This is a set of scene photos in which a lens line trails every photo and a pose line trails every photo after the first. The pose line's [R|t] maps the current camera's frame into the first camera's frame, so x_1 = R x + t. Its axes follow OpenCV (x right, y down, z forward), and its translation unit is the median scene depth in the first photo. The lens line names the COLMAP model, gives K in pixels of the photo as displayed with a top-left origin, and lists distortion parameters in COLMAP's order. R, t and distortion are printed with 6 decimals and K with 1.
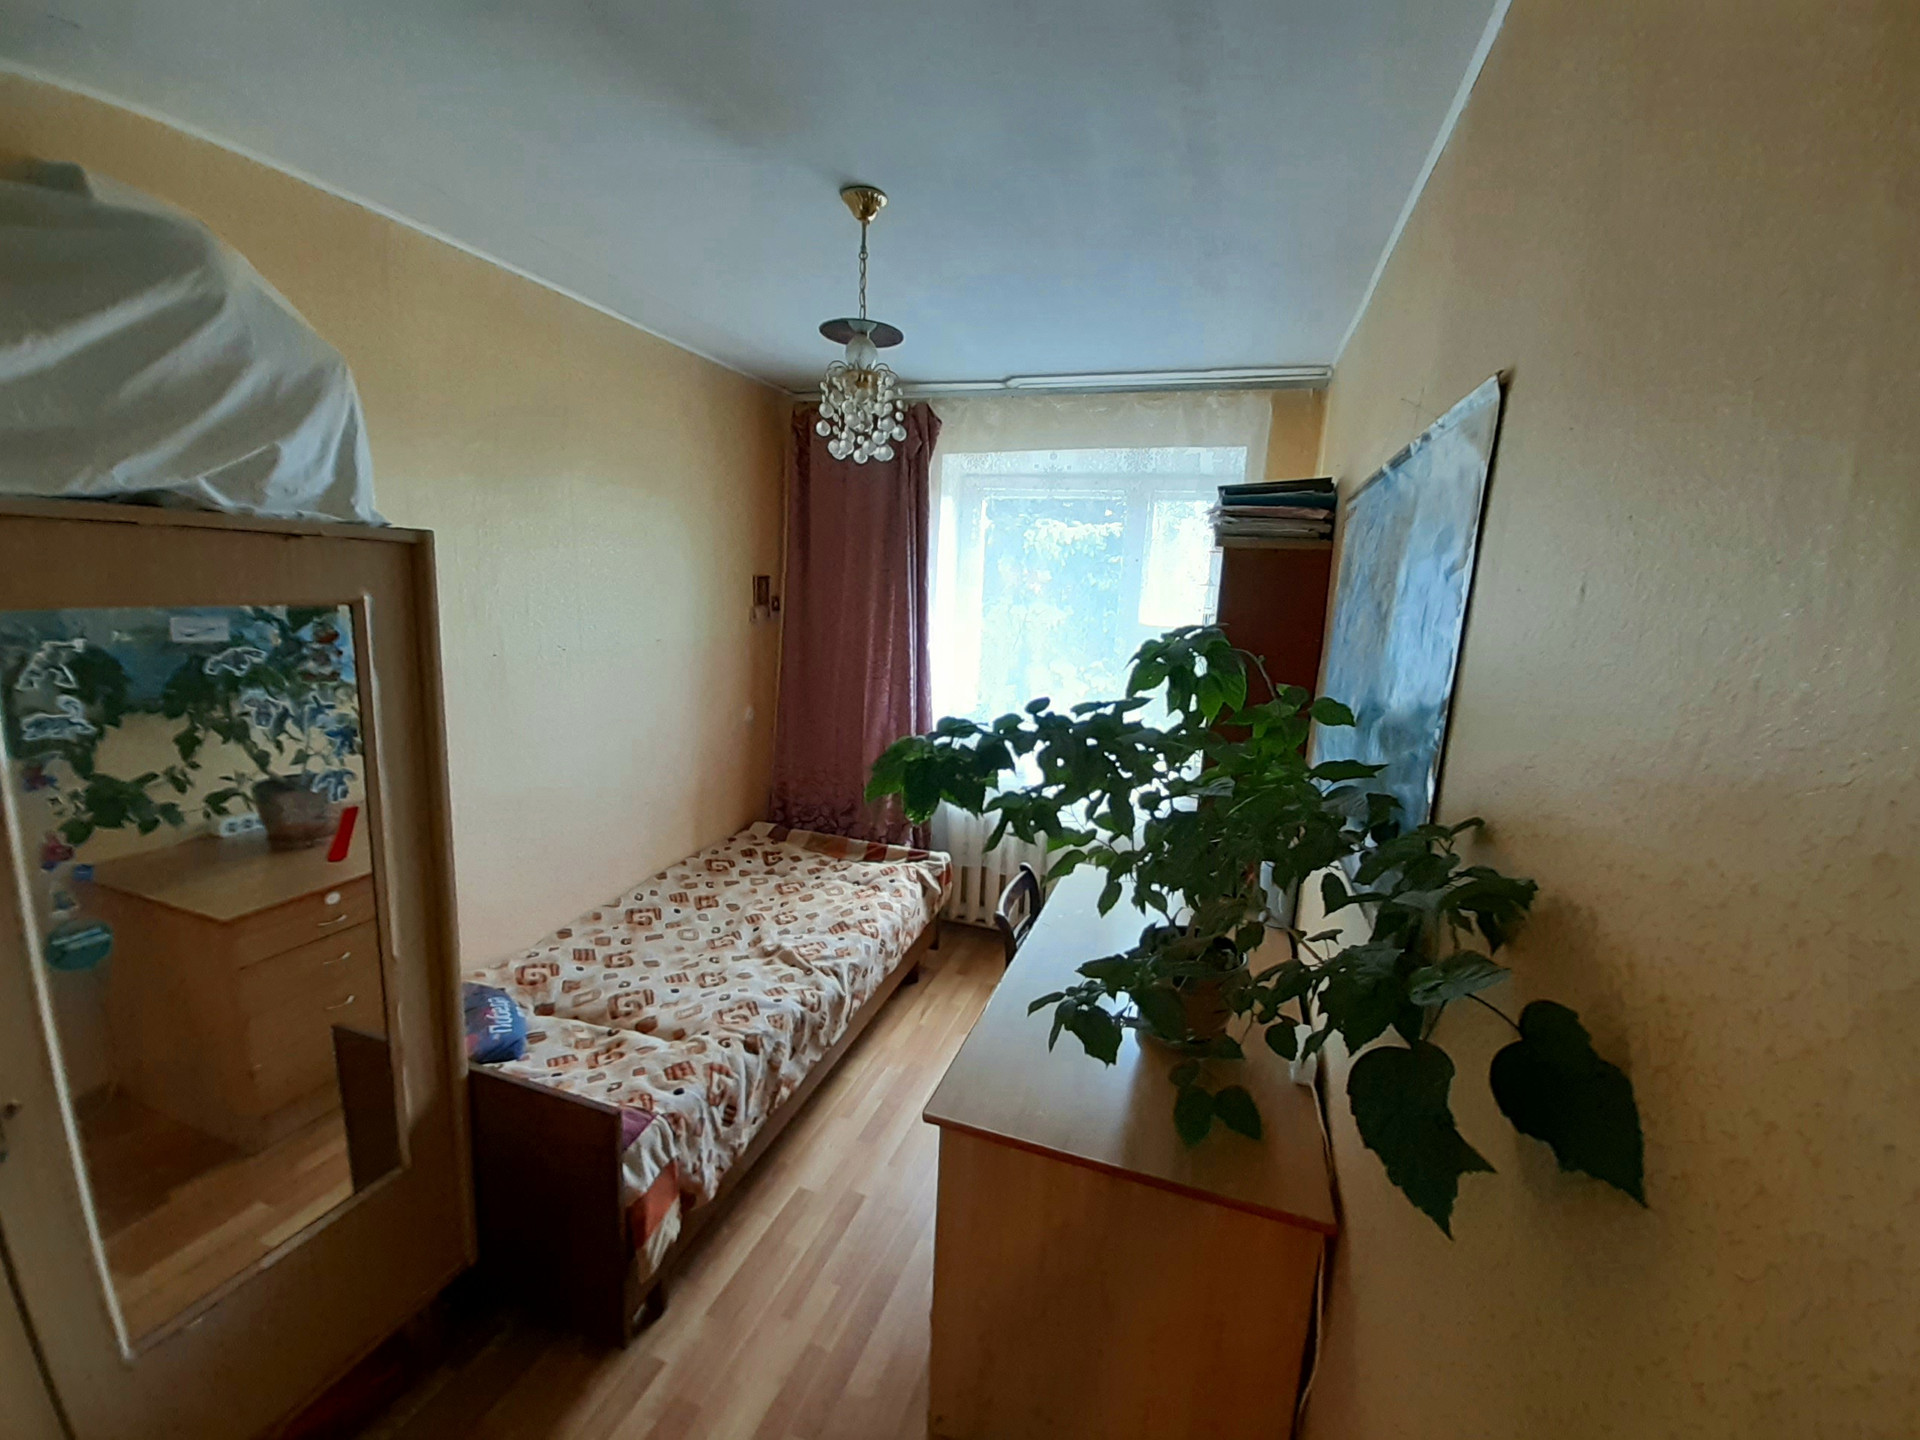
lens RADIAL K [[754.2, 0, 968.1], [0, 754.2, 719.1], [0, 0, 1]] dist [0.001604, -0.011011]
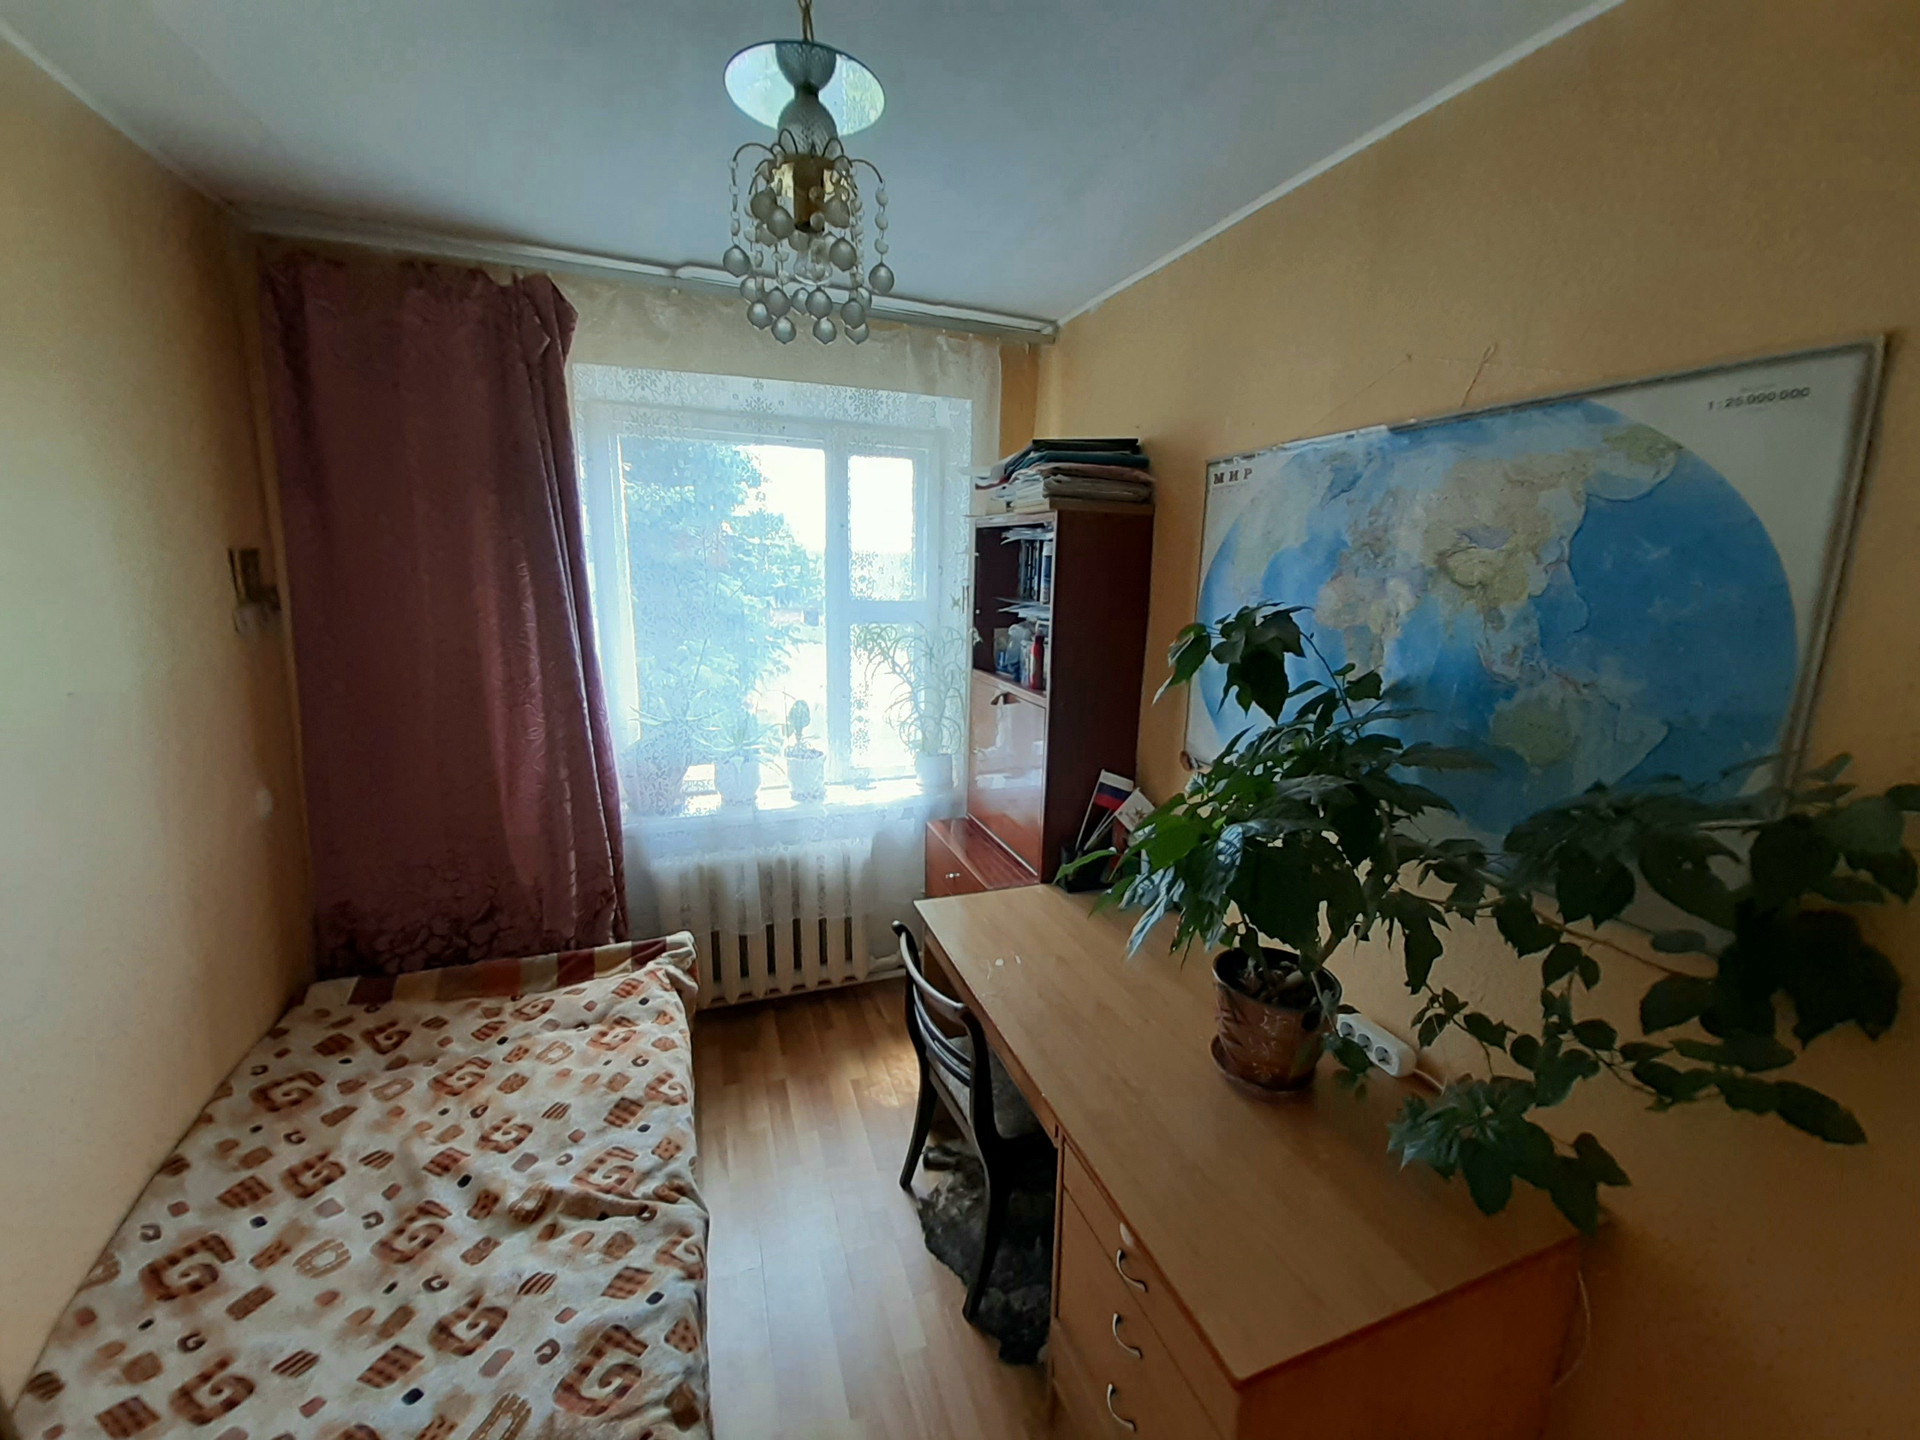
lens RADIAL K [[754.2, 0, 968.1], [0, 754.2, 719.1], [0, 0, 1]] dist [0.001604, -0.011011]
pose [[0.770421, -0.154504, 0.618531, -0.255520], [0.123664, 0.987979, 0.092757, -0.062213], [-0.625427, 0.005029, 0.780267, 0.290461]]
